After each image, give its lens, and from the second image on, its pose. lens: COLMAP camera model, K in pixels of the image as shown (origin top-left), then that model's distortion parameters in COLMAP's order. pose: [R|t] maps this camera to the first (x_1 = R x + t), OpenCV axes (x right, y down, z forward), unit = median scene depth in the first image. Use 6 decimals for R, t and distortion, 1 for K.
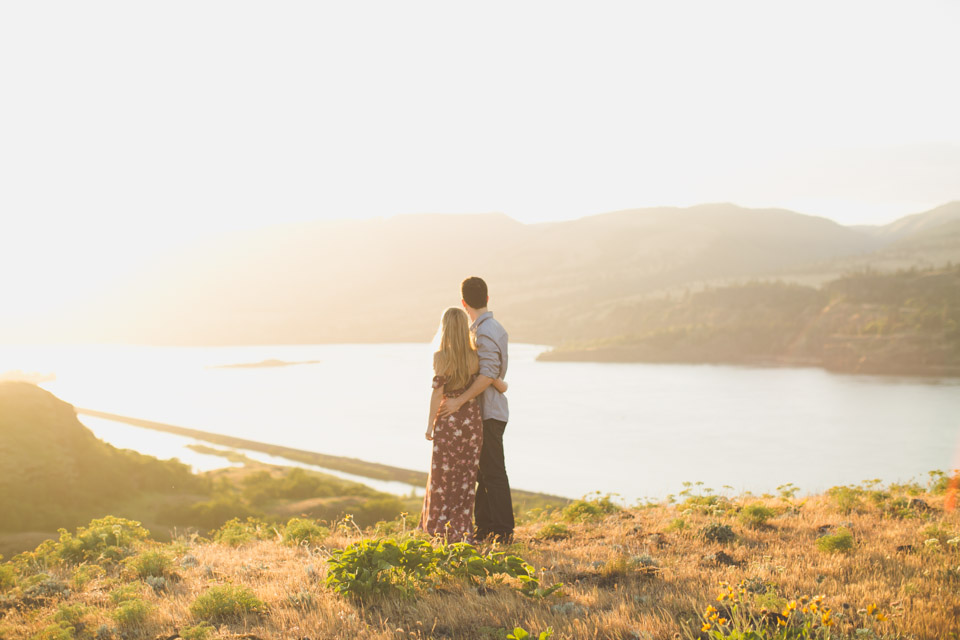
lens RADIAL K [[1422.6, 0, 485.7], [0, 1422.6, 316.9], [0, 0, 1]] dist [-0.109382, 0.000000]
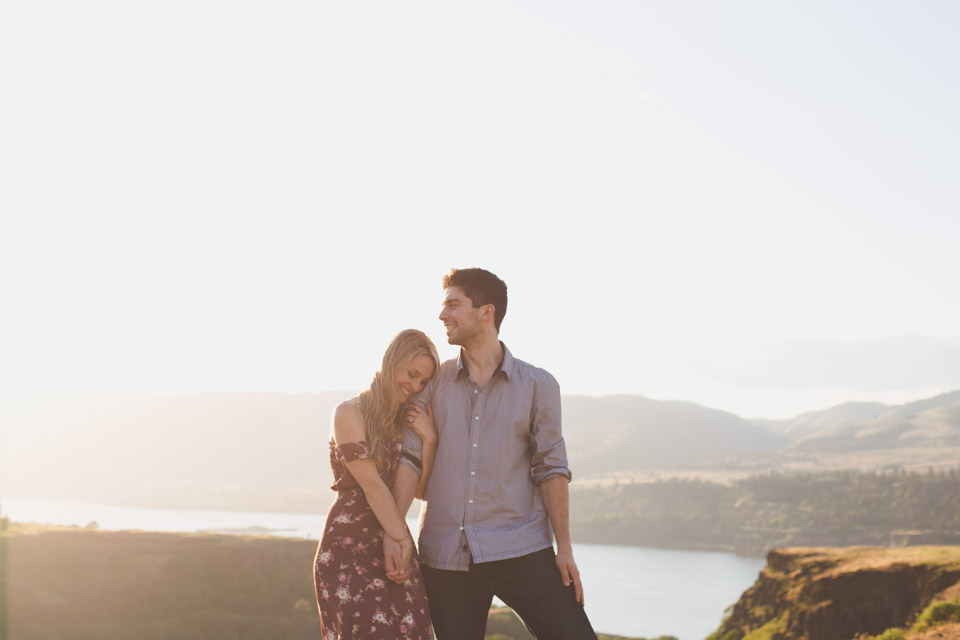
lens RADIAL K [[1422.6, 0, 463.9], [0, 1422.6, 319.7], [0, 0, 1]] dist [-0.109382, 0.000000]
pose [[0.997543, 0.049674, 0.049400, -0.060960], [-0.043384, 0.991688, -0.121134, -0.006037], [-0.055007, 0.118693, 0.991406, -0.210234]]
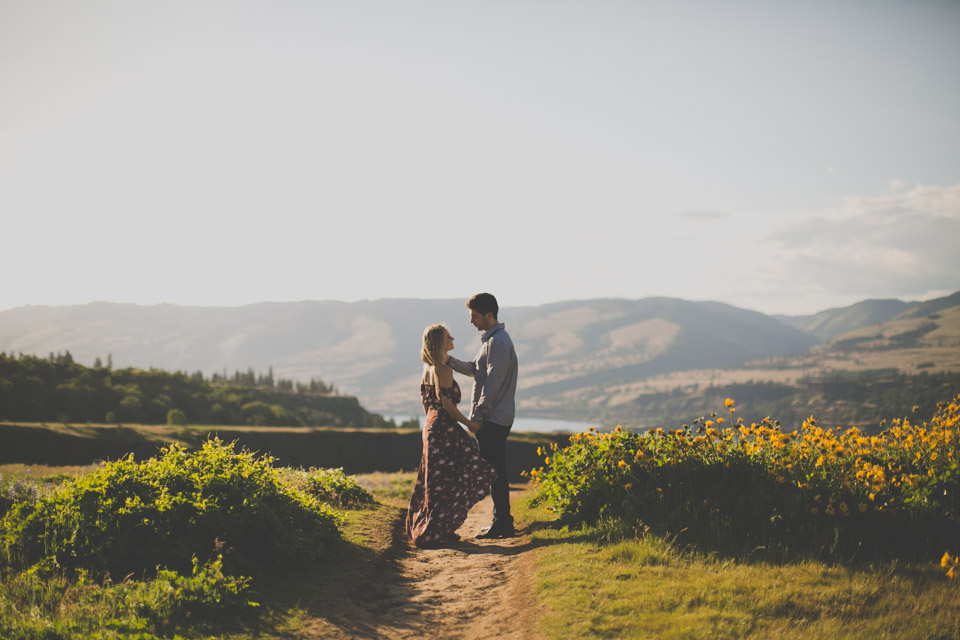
lens RADIAL K [[1422.6, 0, 483.8], [0, 1422.6, 319.4], [0, 0, 1]] dist [-0.109382, 0.000000]
pose [[0.997754, 0.027398, 0.061121, -0.191186], [-0.024421, 0.998504, -0.048926, -0.012203], [-0.062370, 0.047324, 0.996931, -0.450620]]
